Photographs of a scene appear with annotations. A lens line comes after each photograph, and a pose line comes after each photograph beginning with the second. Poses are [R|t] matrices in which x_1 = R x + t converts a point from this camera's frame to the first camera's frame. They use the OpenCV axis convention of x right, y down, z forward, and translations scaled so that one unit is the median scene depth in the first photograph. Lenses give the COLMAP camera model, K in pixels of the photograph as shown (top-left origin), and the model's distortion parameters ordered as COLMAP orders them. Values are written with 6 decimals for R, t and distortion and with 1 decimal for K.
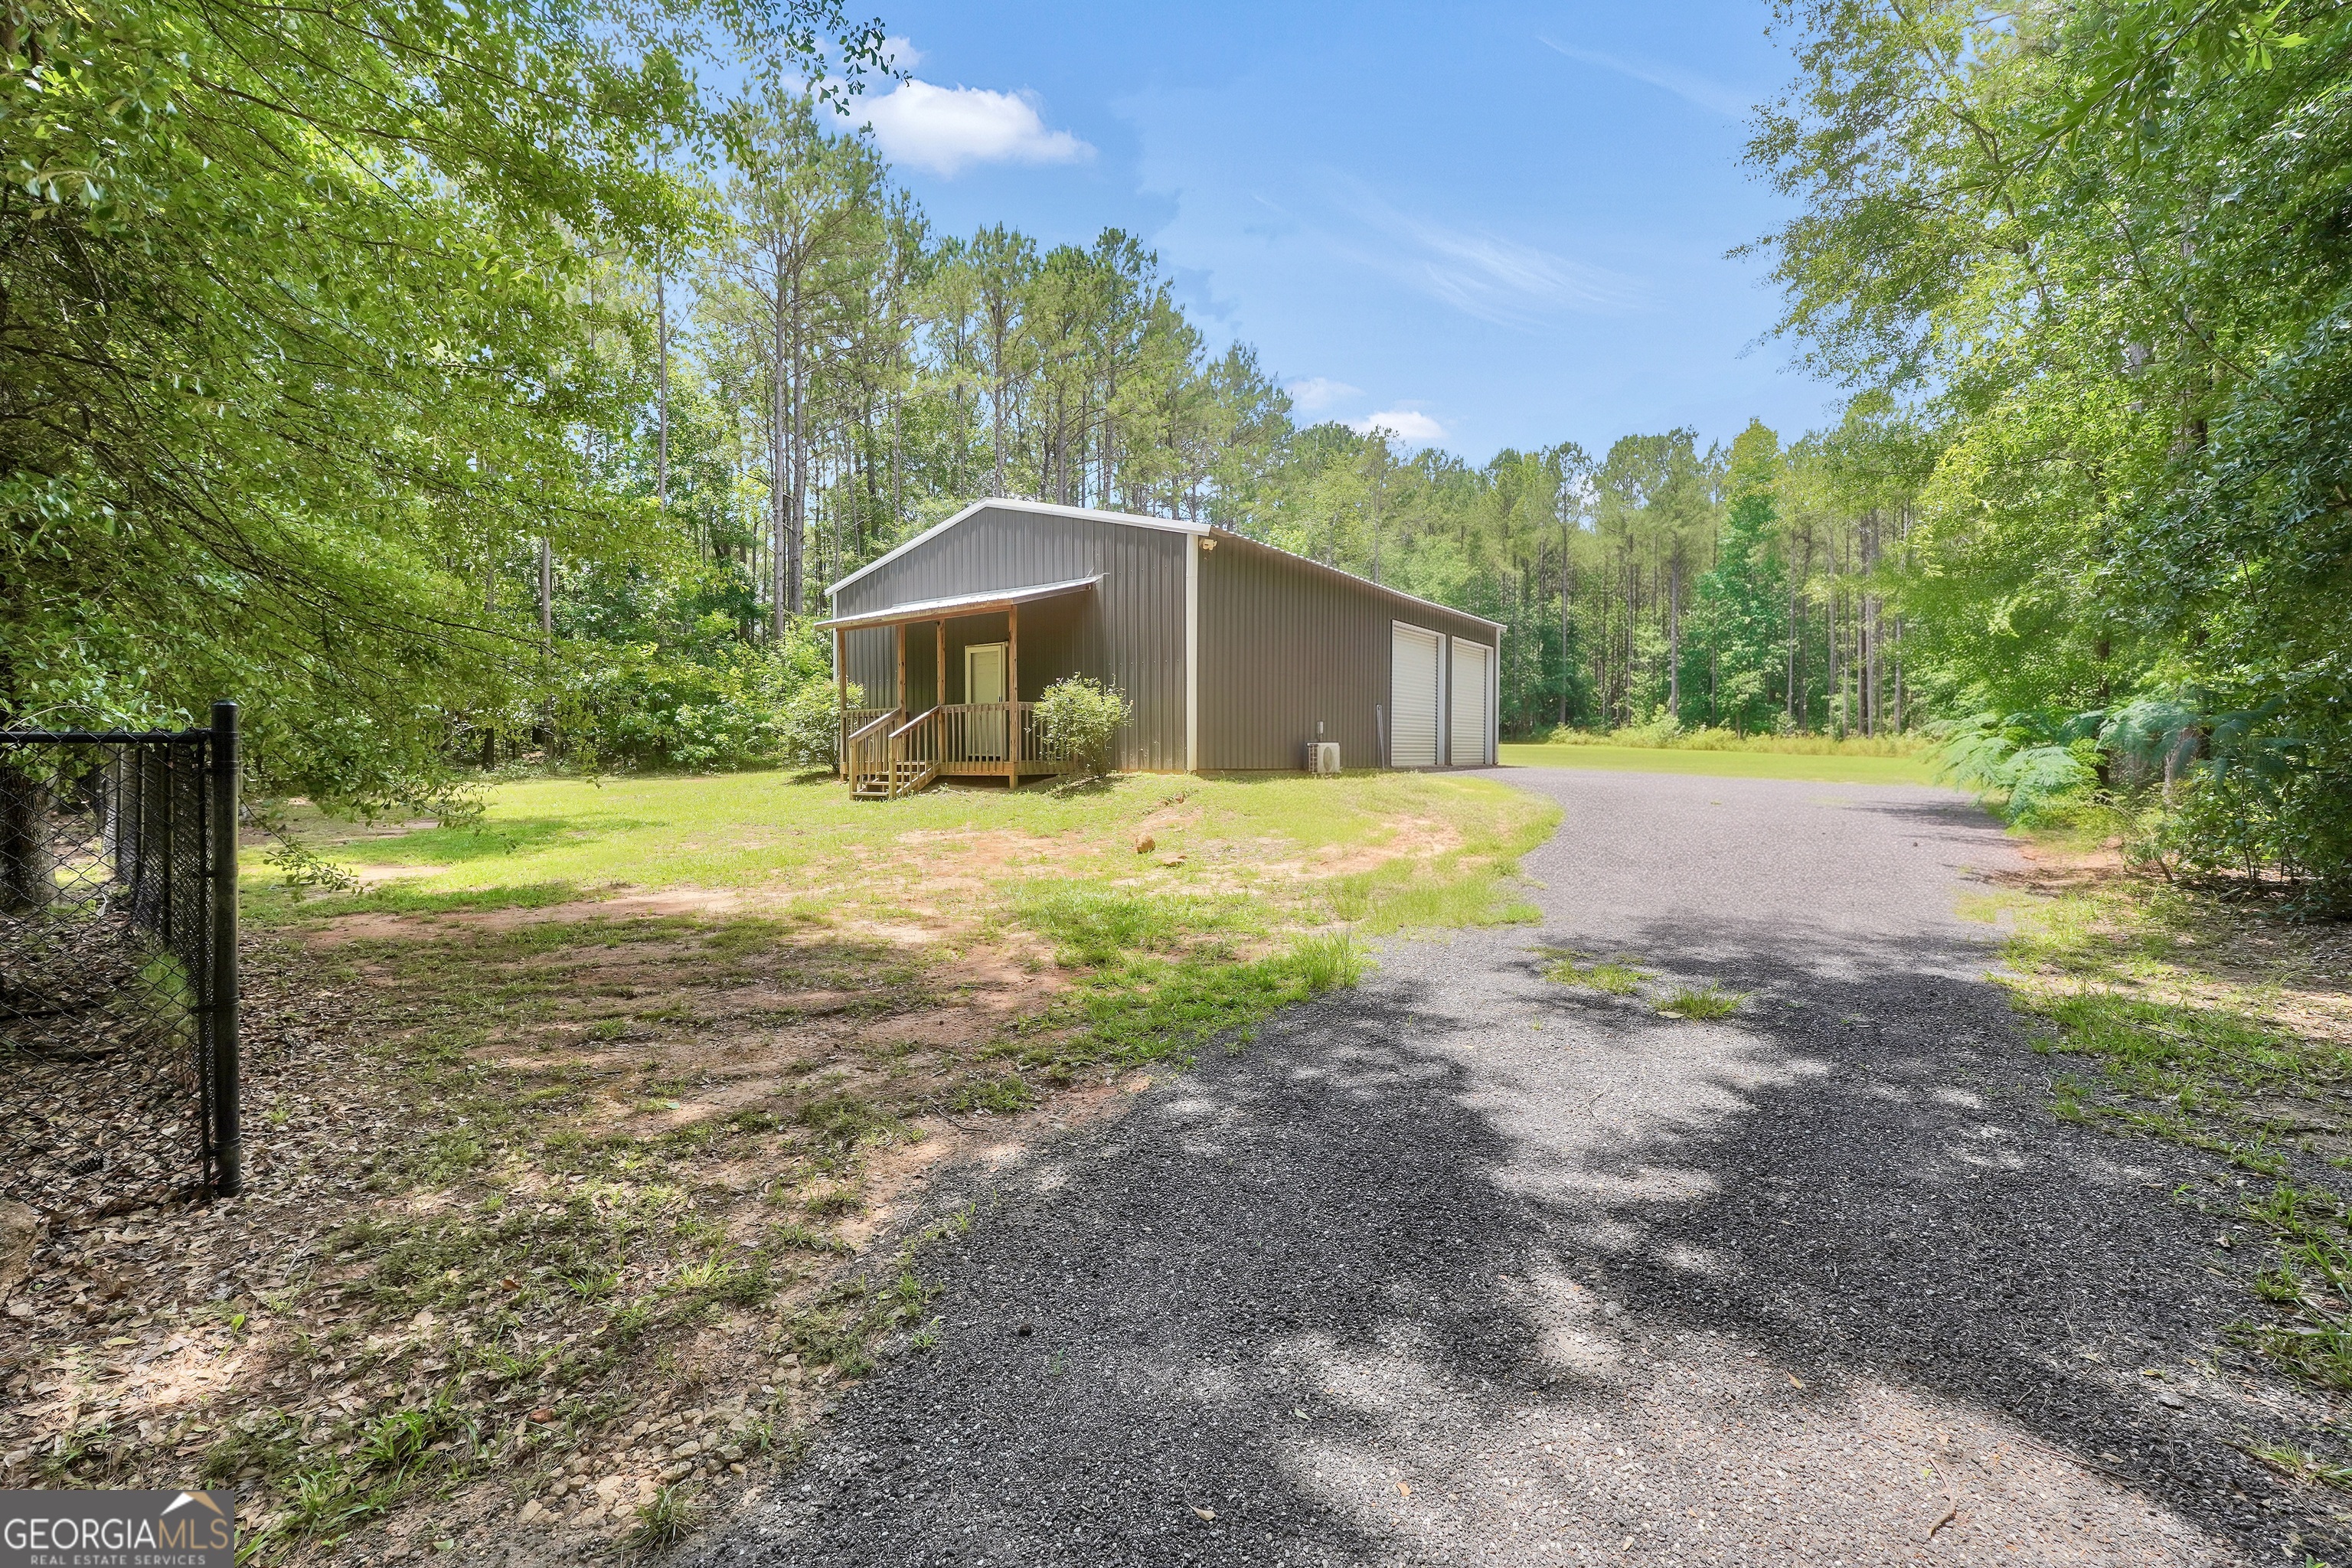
lens RADIAL K [[1008.8, 0, 1167.6], [0, 1008.8, 846.6], [0, 0, 1]] dist [-0.006322, 0.000107]
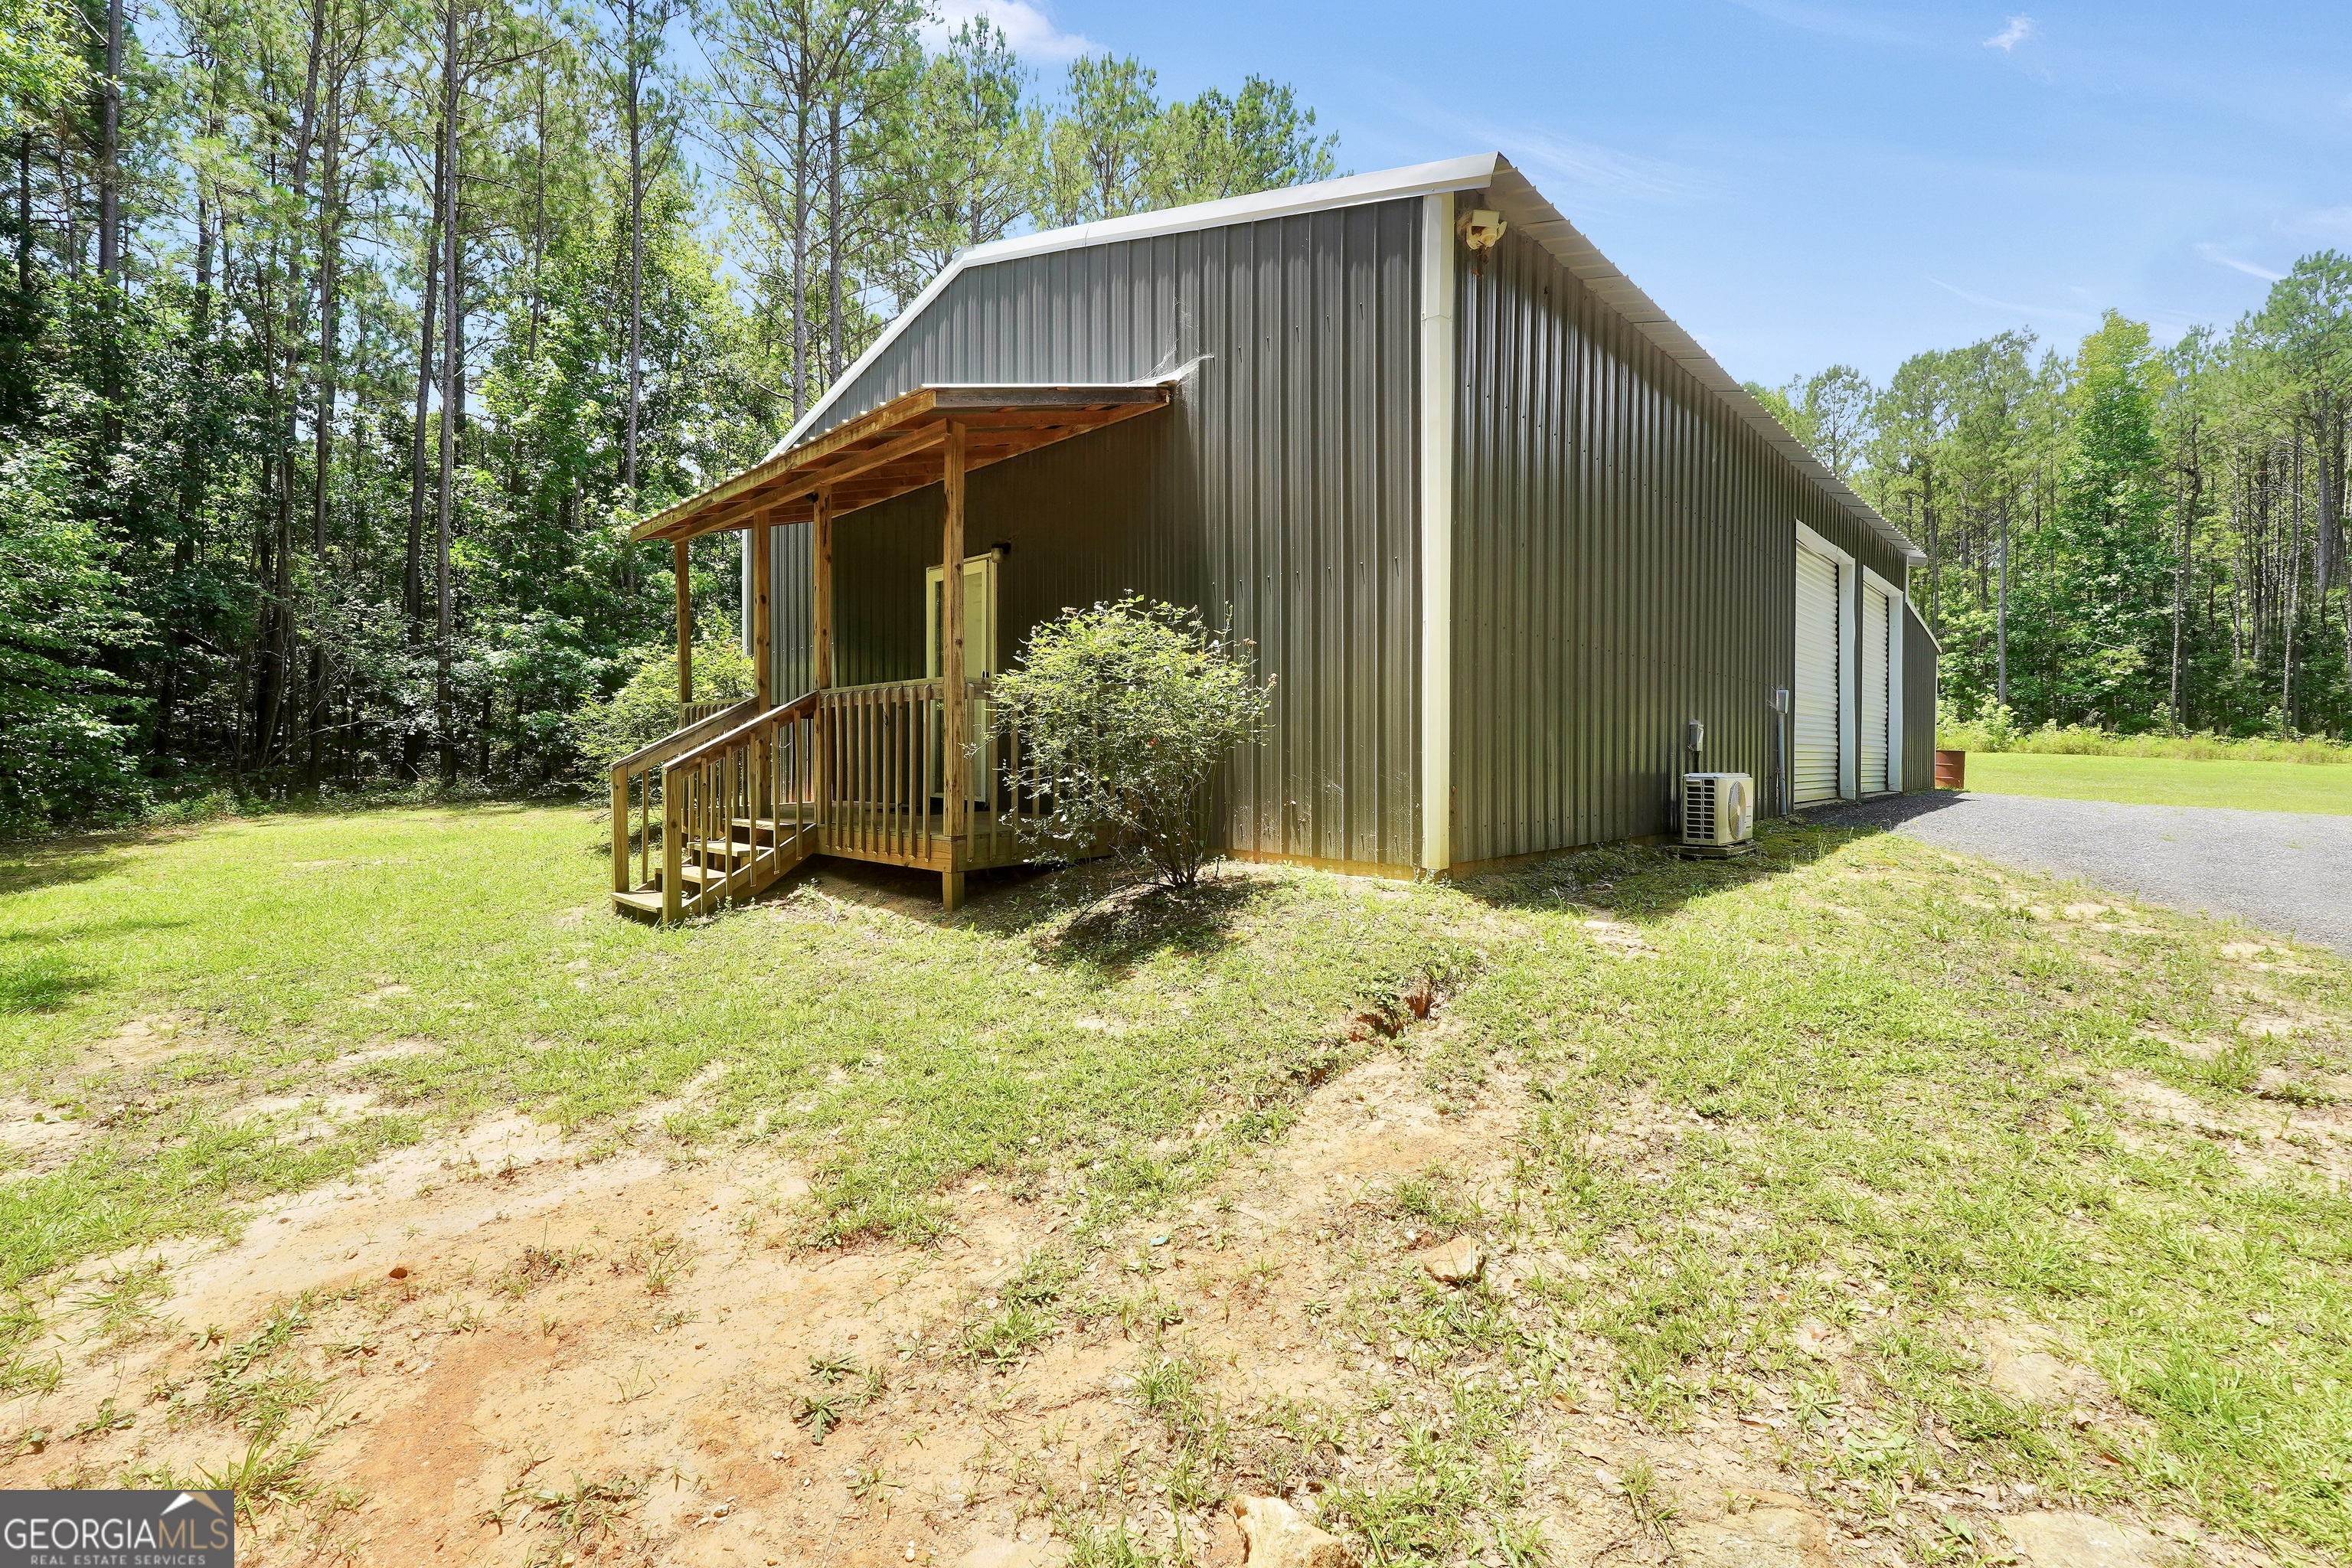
lens RADIAL K [[993.7, 0, 1176.0], [0, 993.7, 784.0], [0, 0, 1]] dist [-0.010746, -0.000021]
pose [[0.989968, 0.003920, -0.141234, -0.005231], [-0.012163, 0.998268, -0.057553, -0.025564], [0.140764, 0.058693, 0.988302, 0.198409]]
